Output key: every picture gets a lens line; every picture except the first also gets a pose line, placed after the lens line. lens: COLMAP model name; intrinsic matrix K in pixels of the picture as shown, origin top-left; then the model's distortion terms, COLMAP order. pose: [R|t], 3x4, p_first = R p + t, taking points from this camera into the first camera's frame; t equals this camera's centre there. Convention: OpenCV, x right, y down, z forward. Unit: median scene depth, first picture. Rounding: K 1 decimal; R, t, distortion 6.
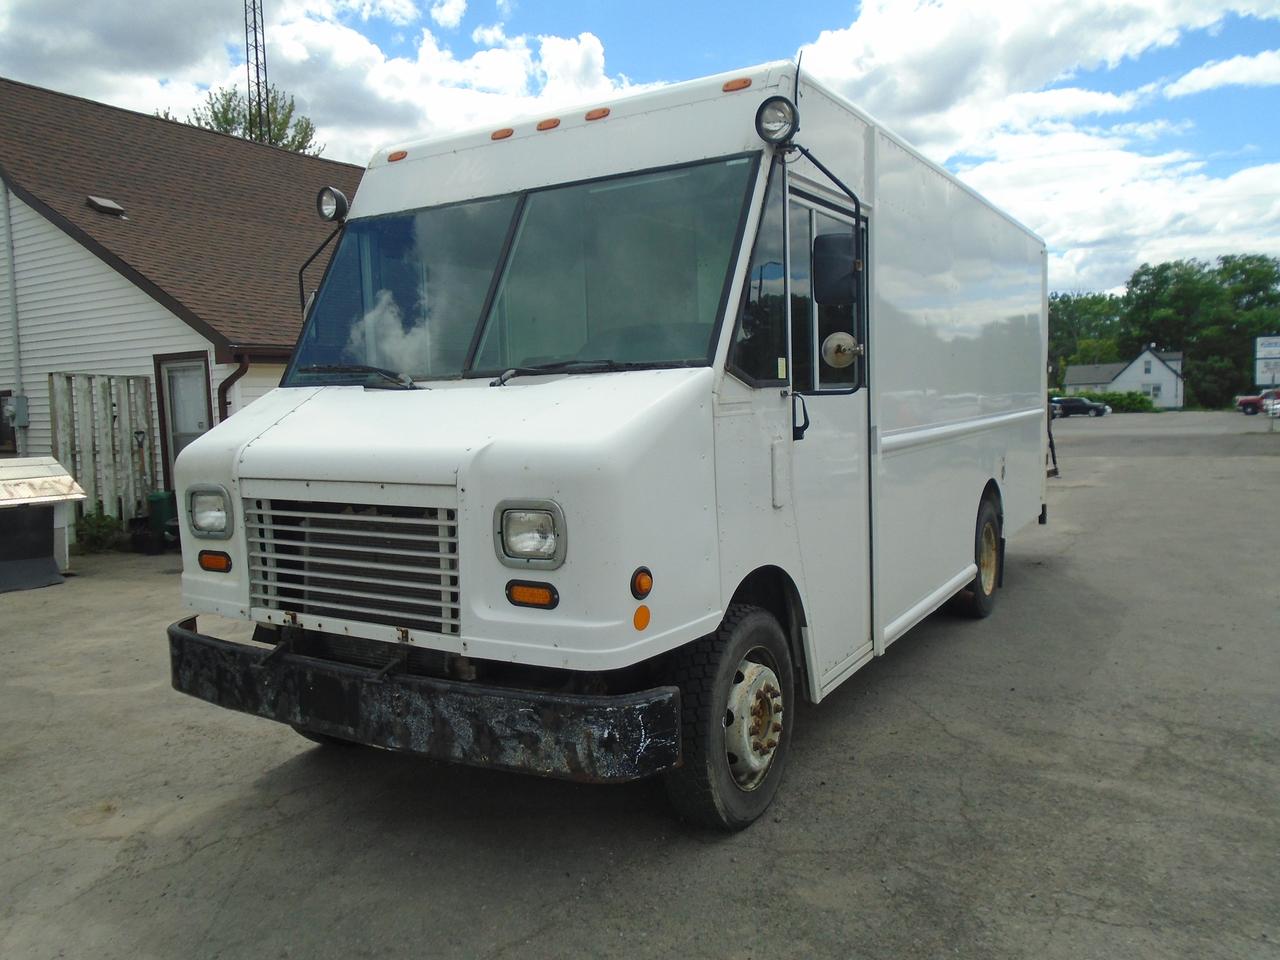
lens RADIAL K [[982.2, 0, 640.0], [0, 982.2, 480.0], [0, 0, 1]] dist [-0.006351, 0.005771]
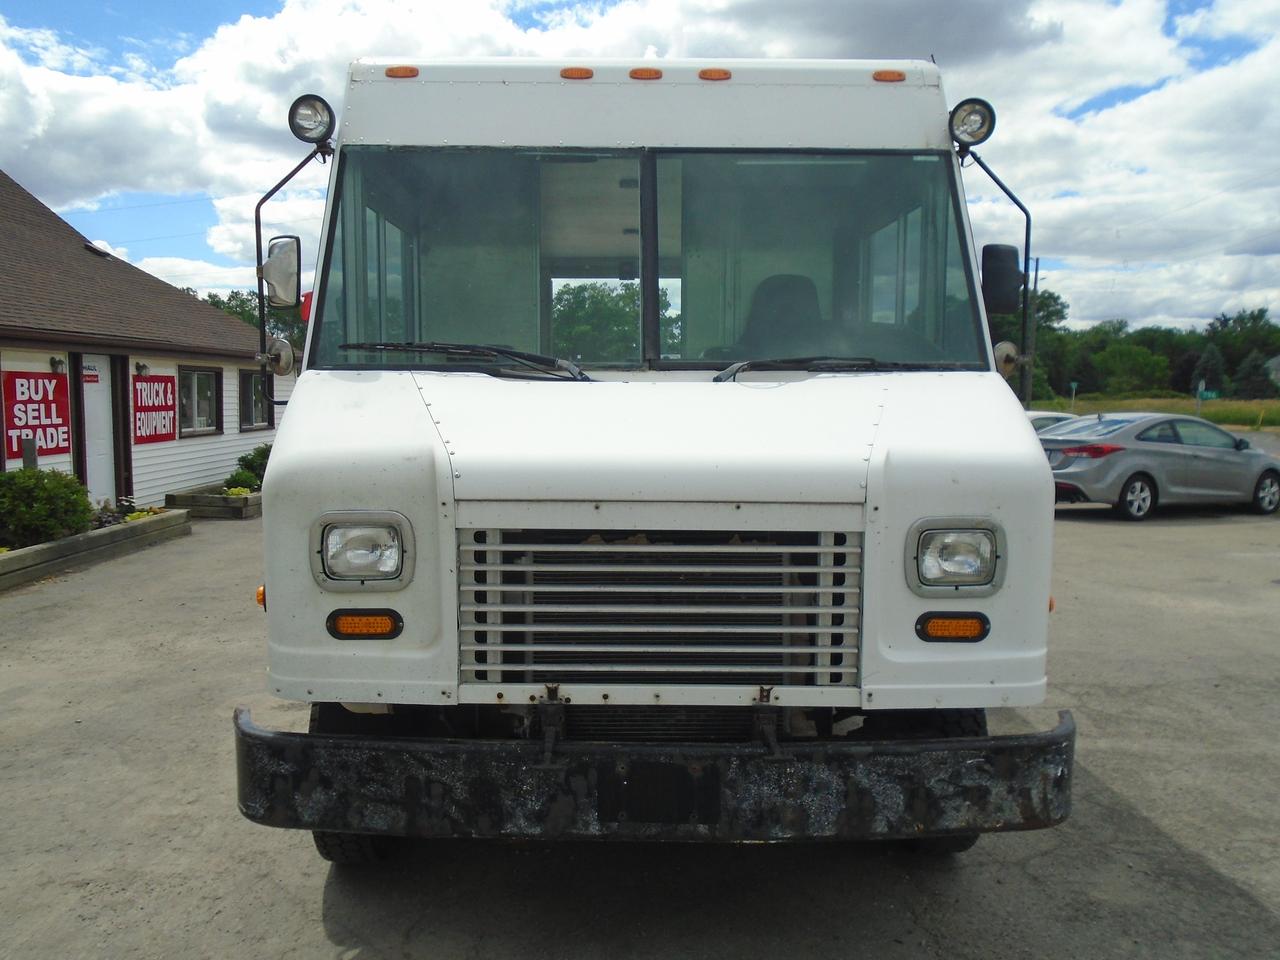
lens RADIAL K [[978.0, 0, 641.8], [0, 978.0, 480.2], [0, 0, 1]] dist [-0.003271, -0.000986]
pose [[0.845632, -0.015586, 0.533539, -0.728958], [0.015363, 0.999870, 0.004860, -0.019312], [-0.533546, 0.004087, 0.845761, 0.379517]]
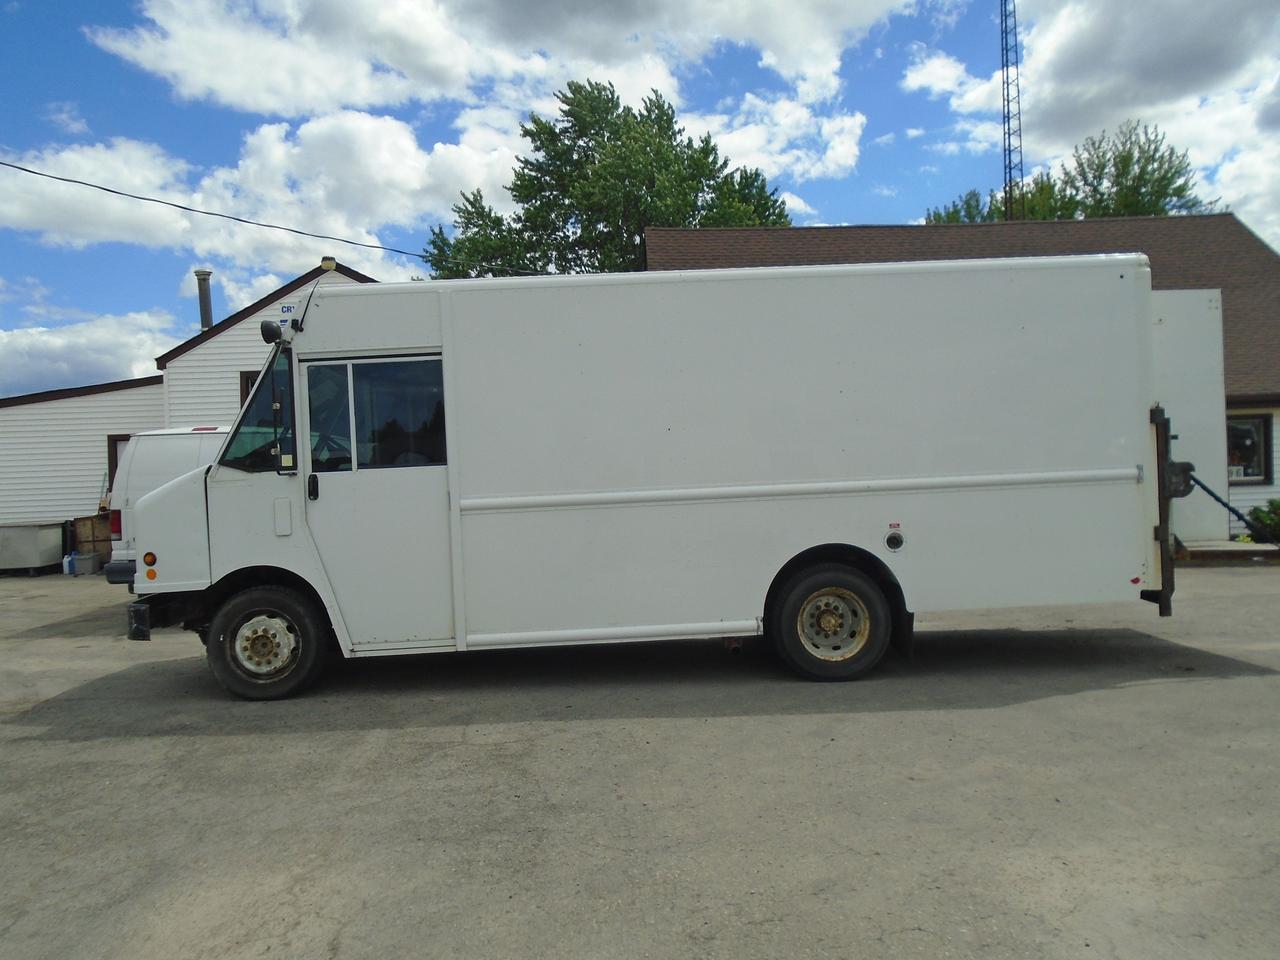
lens RADIAL K [[982.2, 0, 640.0], [0, 982.2, 480.0], [0, 0, 1]] dist [-0.006351, 0.005771]
pose [[0.563124, 0.025714, -0.825973, 2.335706], [-0.047459, 0.998872, -0.001260, -0.122578], [0.825009, 0.039909, 0.563709, 0.580107]]
